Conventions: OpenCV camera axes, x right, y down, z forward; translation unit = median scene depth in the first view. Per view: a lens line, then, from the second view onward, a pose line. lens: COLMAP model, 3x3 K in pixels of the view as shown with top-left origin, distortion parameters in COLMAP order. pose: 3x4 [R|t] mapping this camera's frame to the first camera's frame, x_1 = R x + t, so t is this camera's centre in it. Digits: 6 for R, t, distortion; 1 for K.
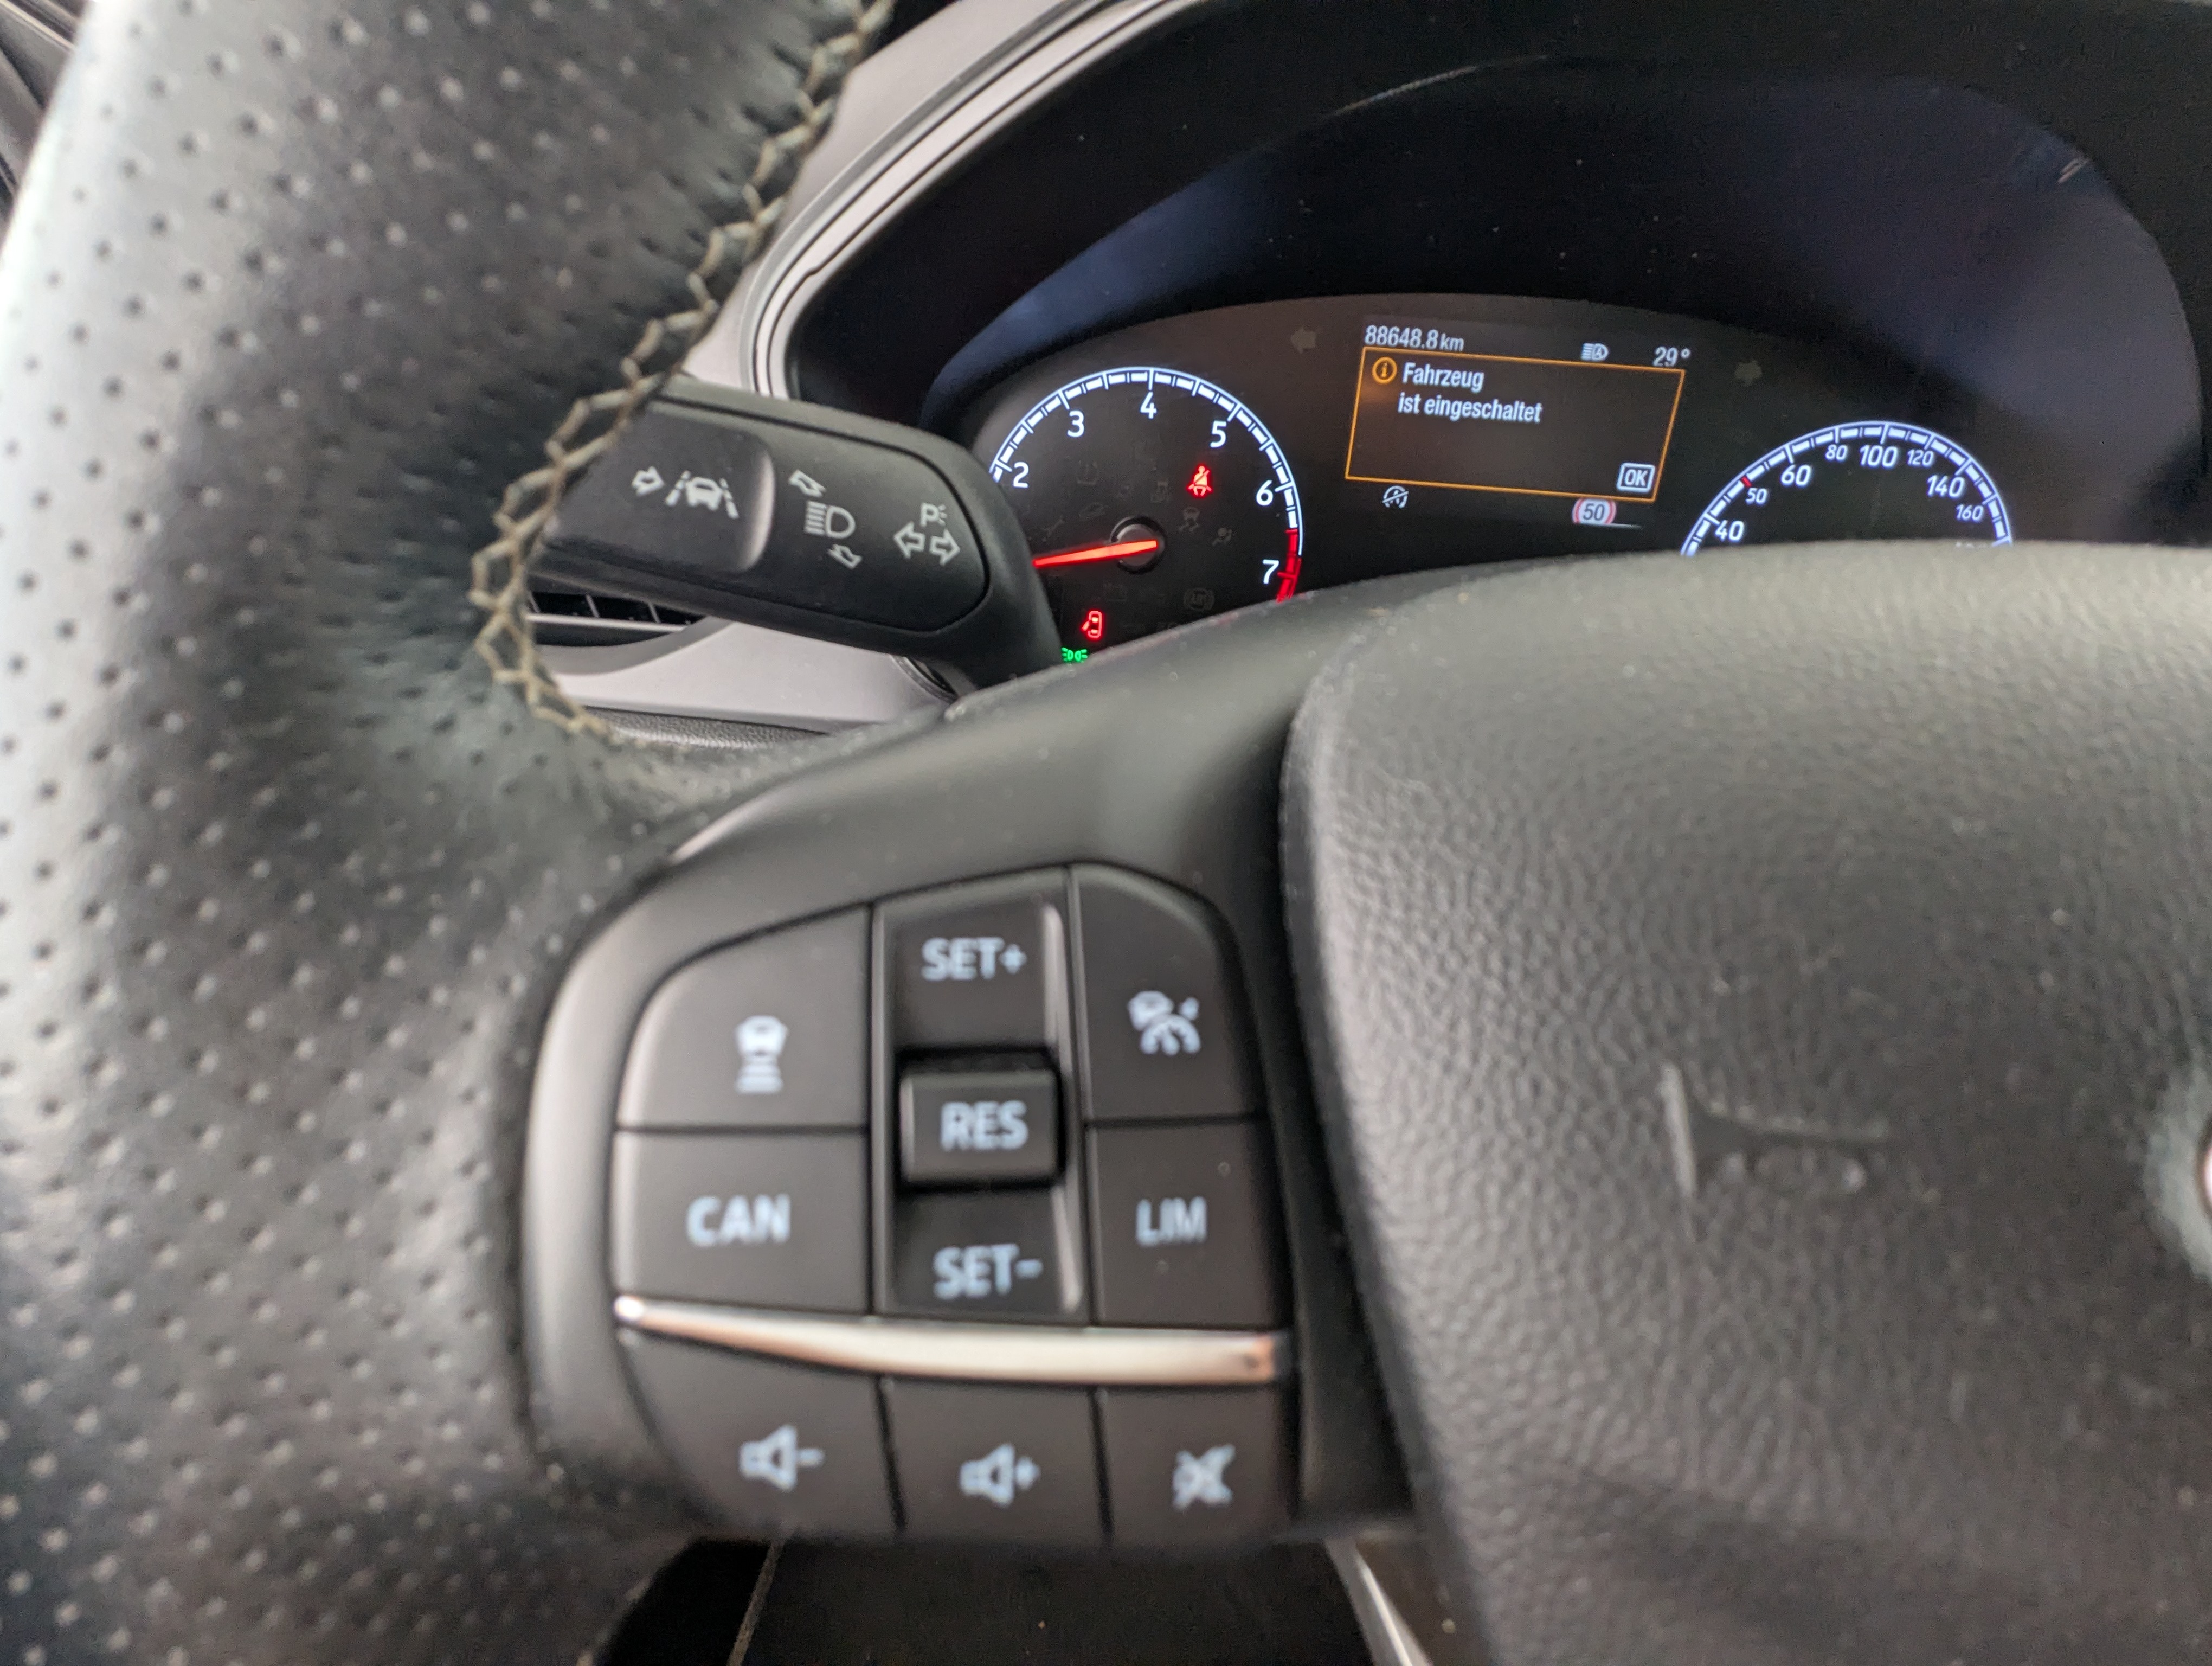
lens RADIAL K [[1054.3, 0, 1114.6], [0, 1054.3, 837.9], [0, 0, 1]] dist [-0.006510, 0.000160]
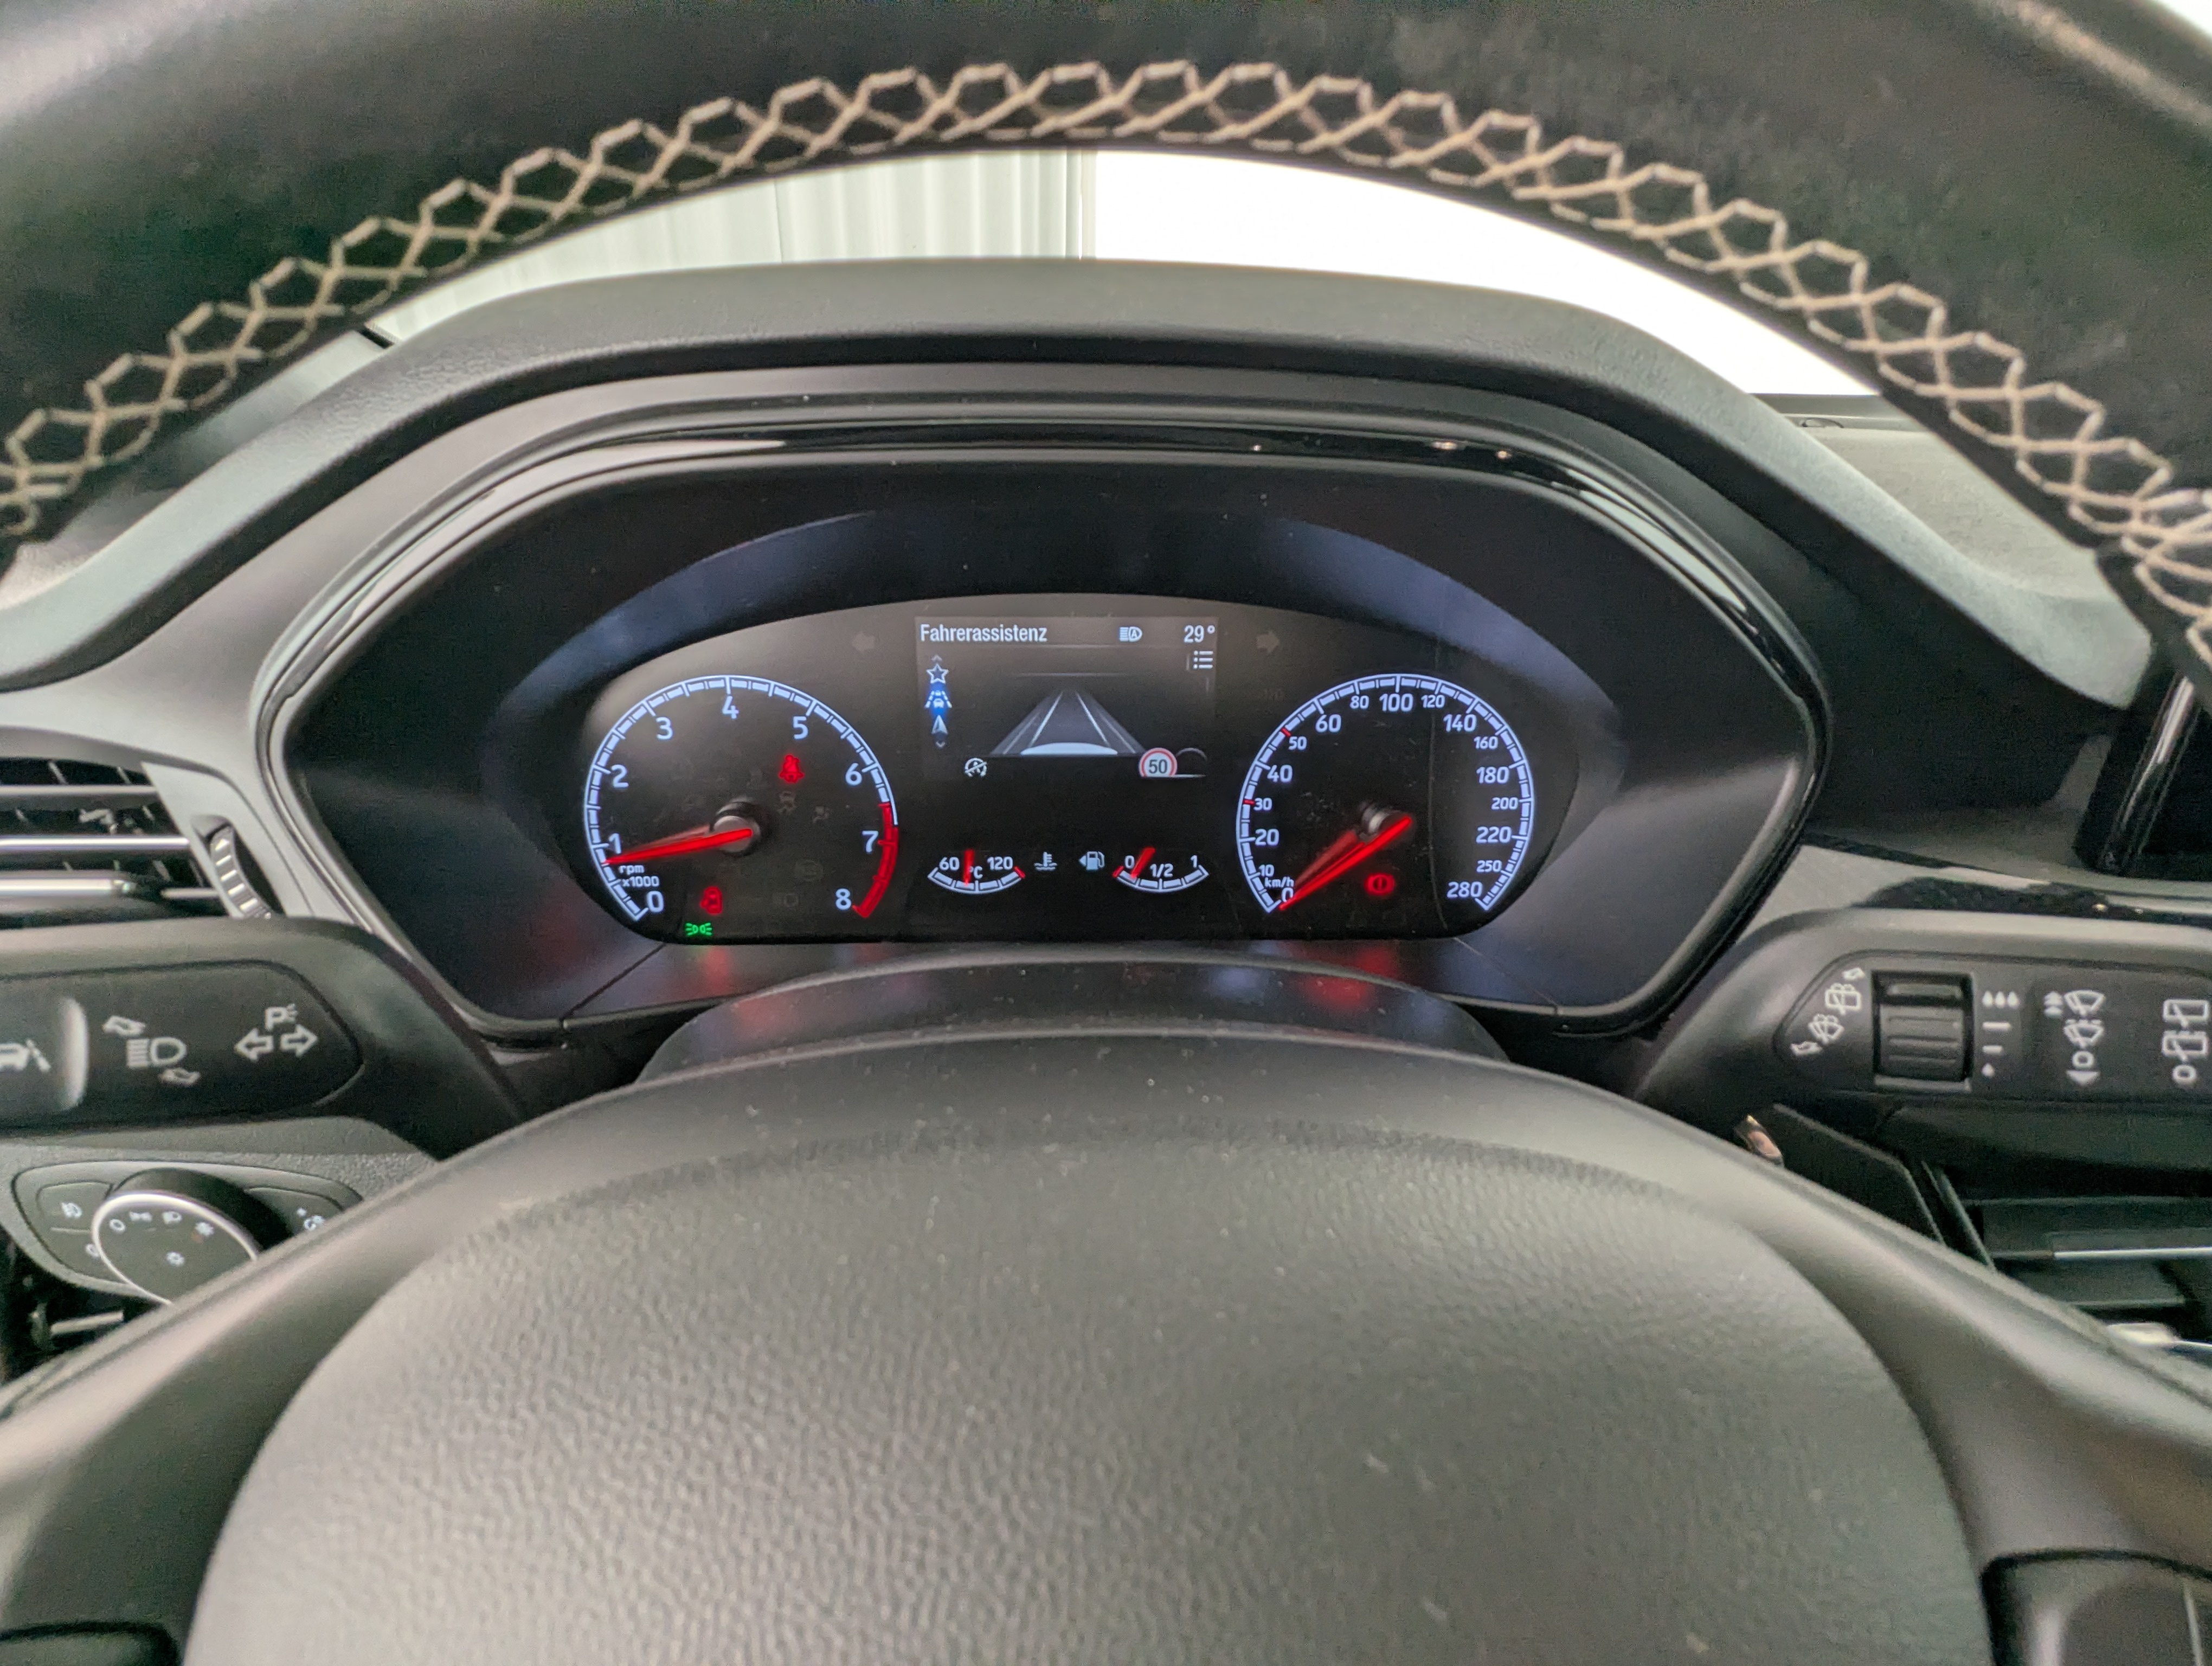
lens RADIAL K [[1047.1, 0, 1109.4], [0, 1047.1, 846.3], [0, 0, 1]] dist [0.002216, -0.000704]
pose [[0.994039, -0.087573, 0.064942, 0.340498], [0.090385, 0.995033, -0.041704, -0.193445], [-0.060967, 0.047325, 0.997017, -0.082260]]
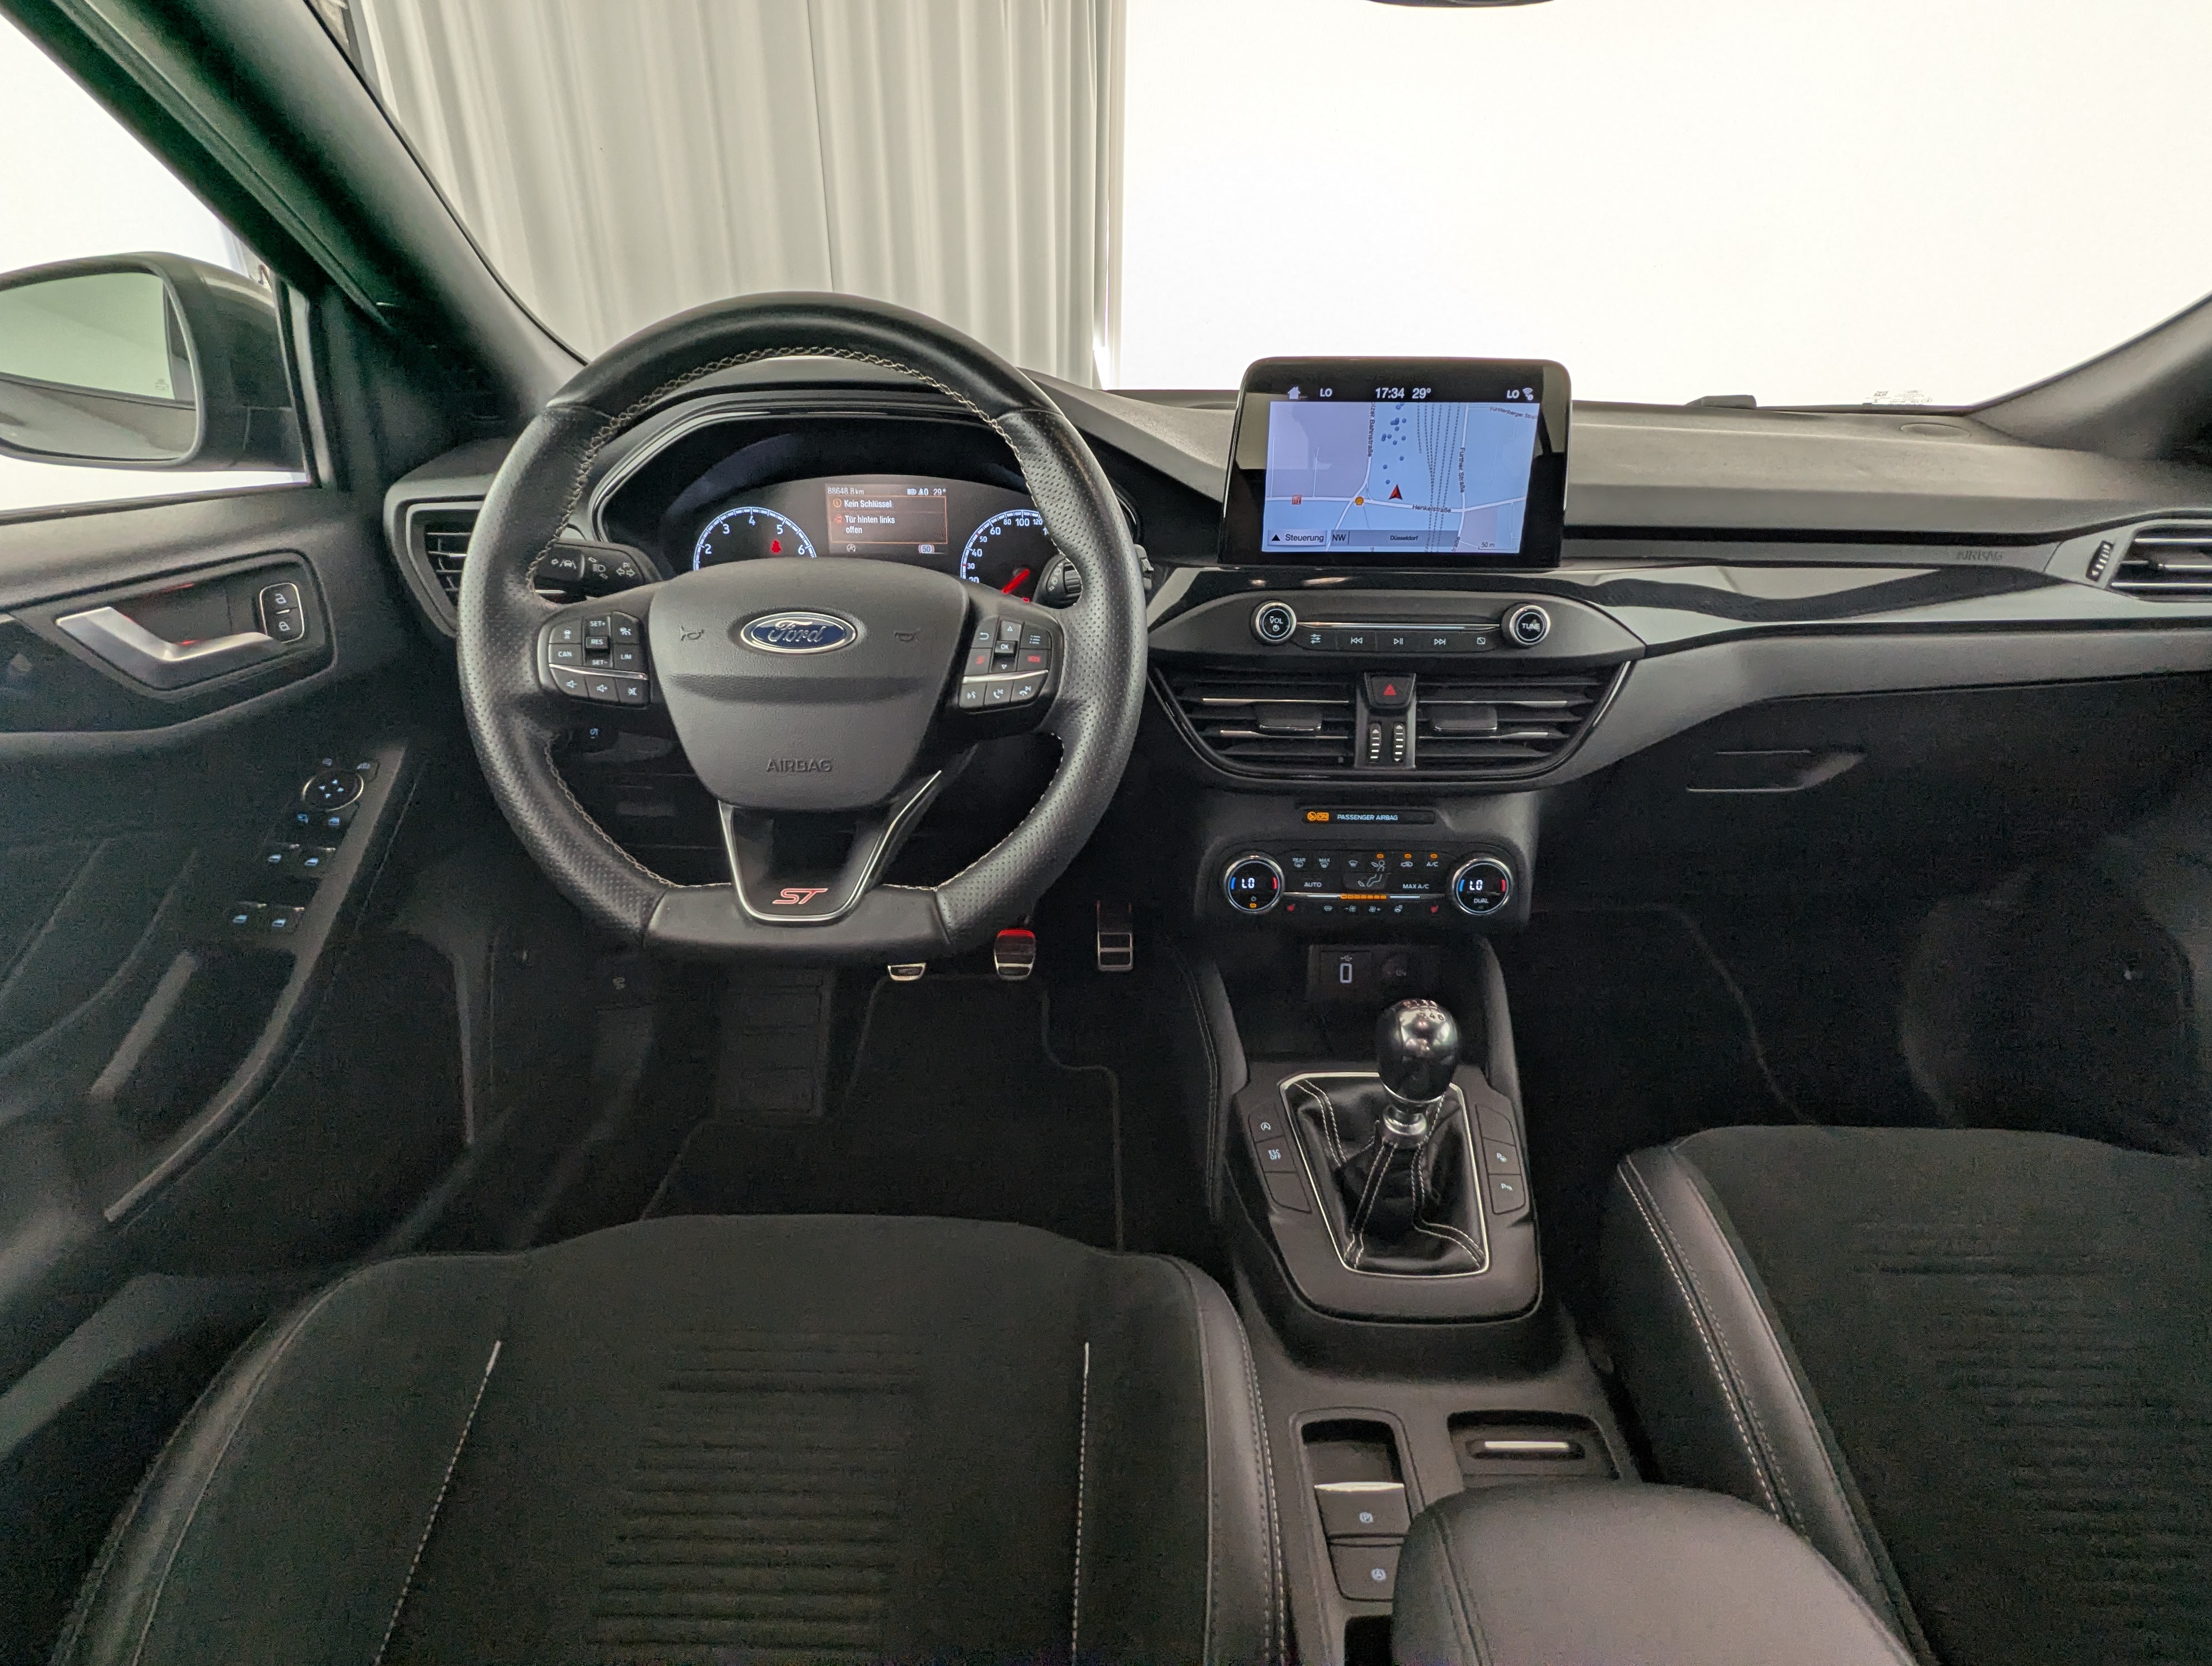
lens RADIAL K [[1024.1, 0, 1108.3], [0, 1024.1, 827.2], [0, 0, 1]] dist [-0.001829, -0.000692]
pose [[0.997009, -0.071054, 0.030402, 0.814363], [0.072196, 0.996655, -0.038284, 0.540406], [-0.027580, 0.040364, 0.998804, -1.620696]]
